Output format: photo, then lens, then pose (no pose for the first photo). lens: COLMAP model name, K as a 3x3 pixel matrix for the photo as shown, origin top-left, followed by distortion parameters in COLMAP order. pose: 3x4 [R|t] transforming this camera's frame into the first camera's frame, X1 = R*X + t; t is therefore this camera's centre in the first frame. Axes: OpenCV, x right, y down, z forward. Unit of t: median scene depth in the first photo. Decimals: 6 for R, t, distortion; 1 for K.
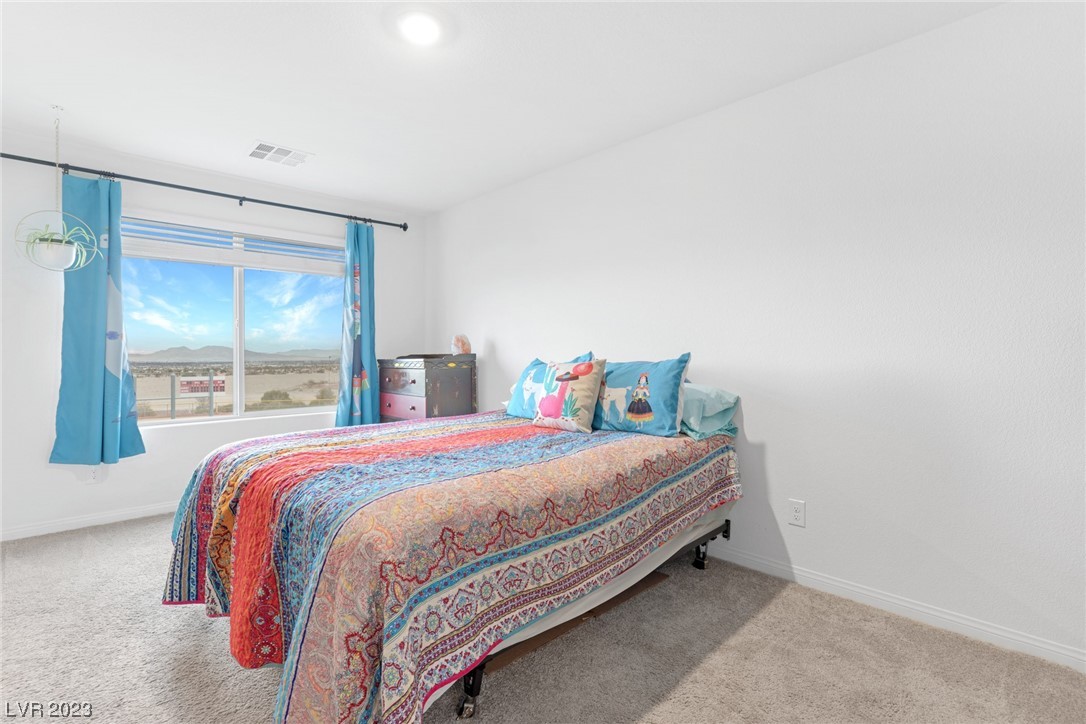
lens RADIAL K [[521.4, 0, 543.7], [0, 521.4, 351.3], [0, 0, 1]] dist [-0.001604, -0.000672]
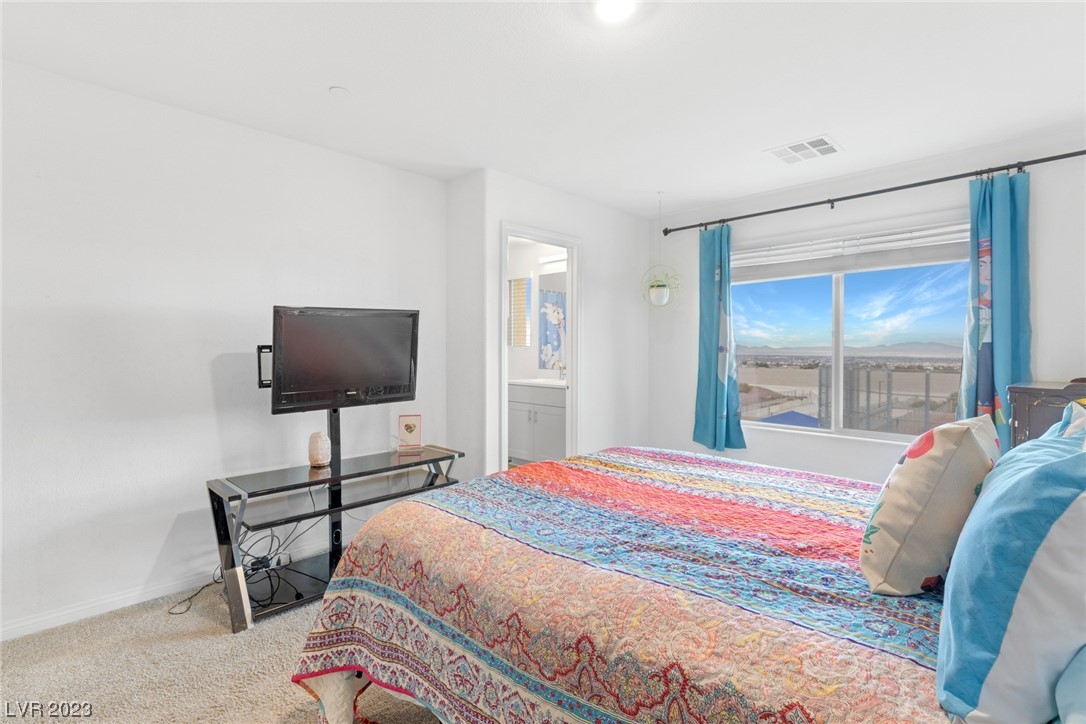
lens RADIAL K [[500.6, 0, 547.6], [0, 500.6, 354.1], [0, 0, 1]] dist [0.008501, -0.000055]
pose [[0.038648, 0.011508, -0.999187, 0.514276], [0.001567, 0.999932, 0.011578, -0.046887], [0.999252, -0.002013, 0.038627, 0.746865]]
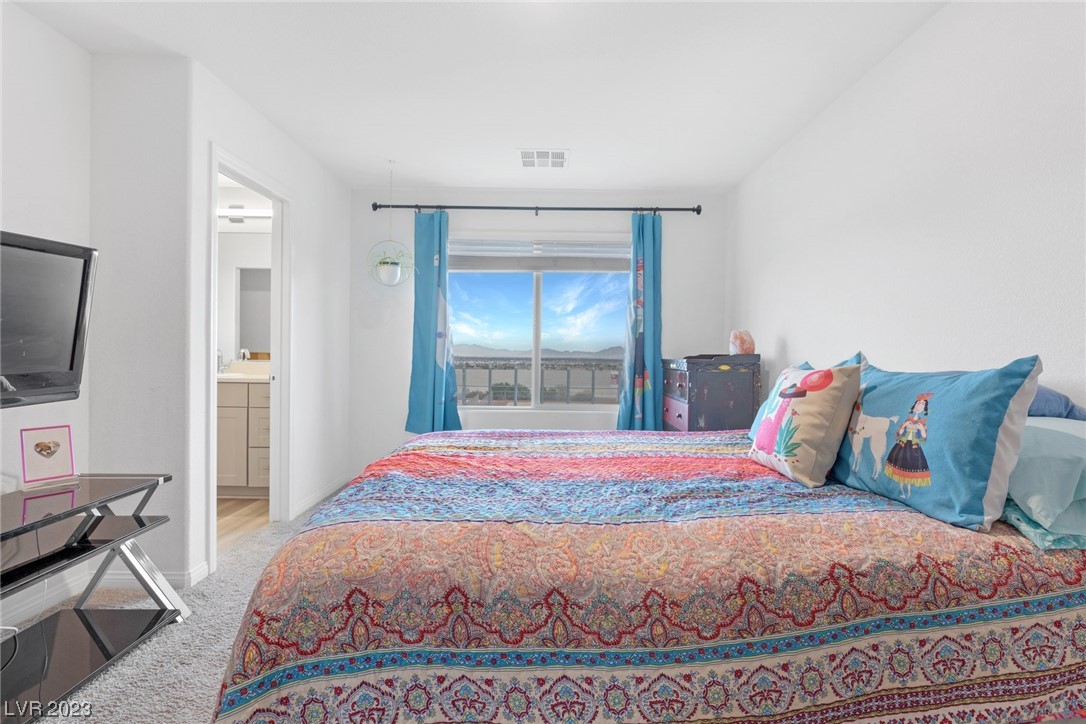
lens RADIAL K [[511.9, 0, 543.4], [0, 511.9, 354.1], [0, 0, 1]] dist [-0.002878, -0.000698]
pose [[0.730398, 0.014323, -0.682872, 0.274958], [-0.011065, 0.999897, 0.009138, 0.001527], [0.682932, 0.000882, 0.730481, 0.375630]]
